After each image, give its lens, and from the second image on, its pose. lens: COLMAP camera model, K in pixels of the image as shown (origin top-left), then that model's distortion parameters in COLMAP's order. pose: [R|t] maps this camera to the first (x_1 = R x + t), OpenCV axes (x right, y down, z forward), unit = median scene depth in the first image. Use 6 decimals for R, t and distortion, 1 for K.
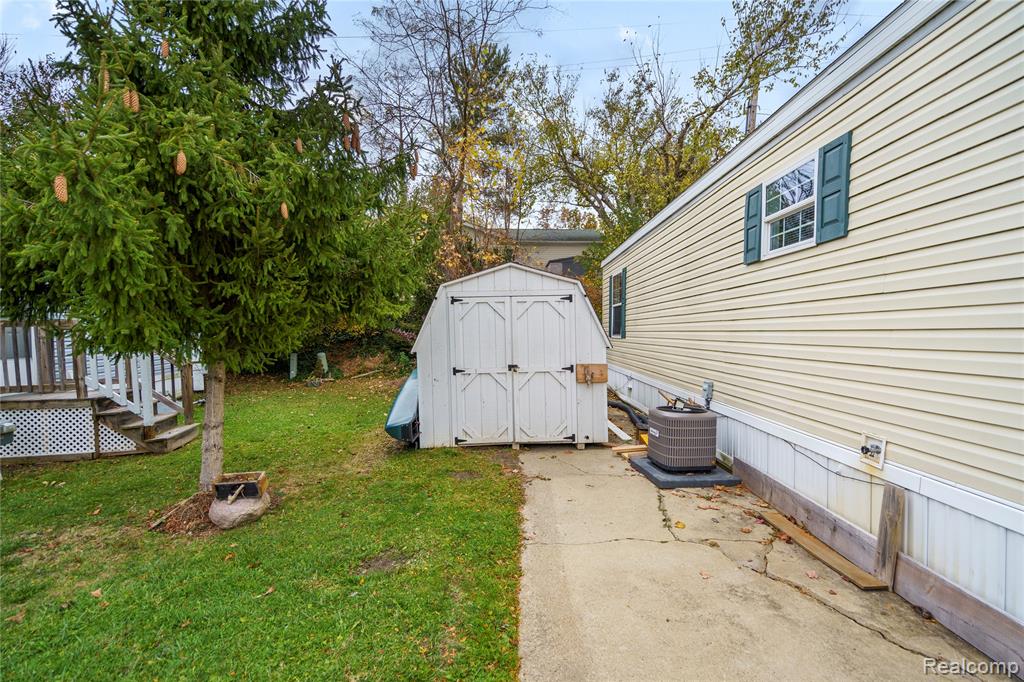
lens RADIAL K [[470.4, 0, 510.3], [0, 470.4, 356.8], [0, 0, 1]] dist [-0.000755, 0.000317]
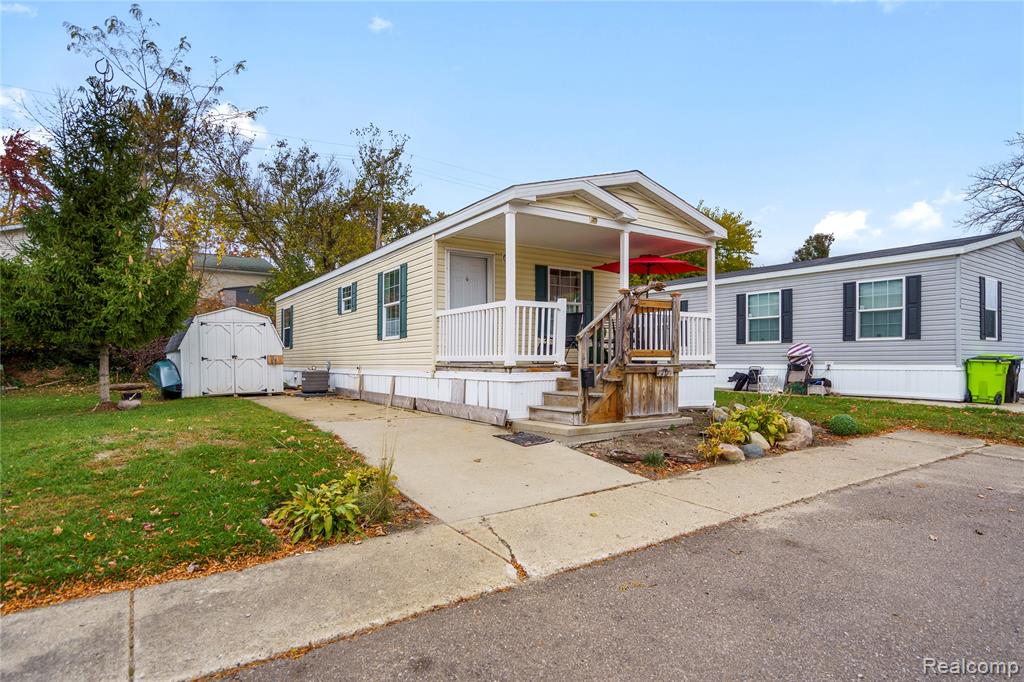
lens RADIAL K [[541.9, 0, 512.0], [0, 541.9, 341.0], [0, 0, 1]] dist [0.001021, -0.000131]
pose [[0.814697, 0.014796, 0.579698, -0.216871], [0.037069, 0.996301, -0.077525, 0.103661], [-0.578700, 0.084649, 0.811135, -0.930249]]
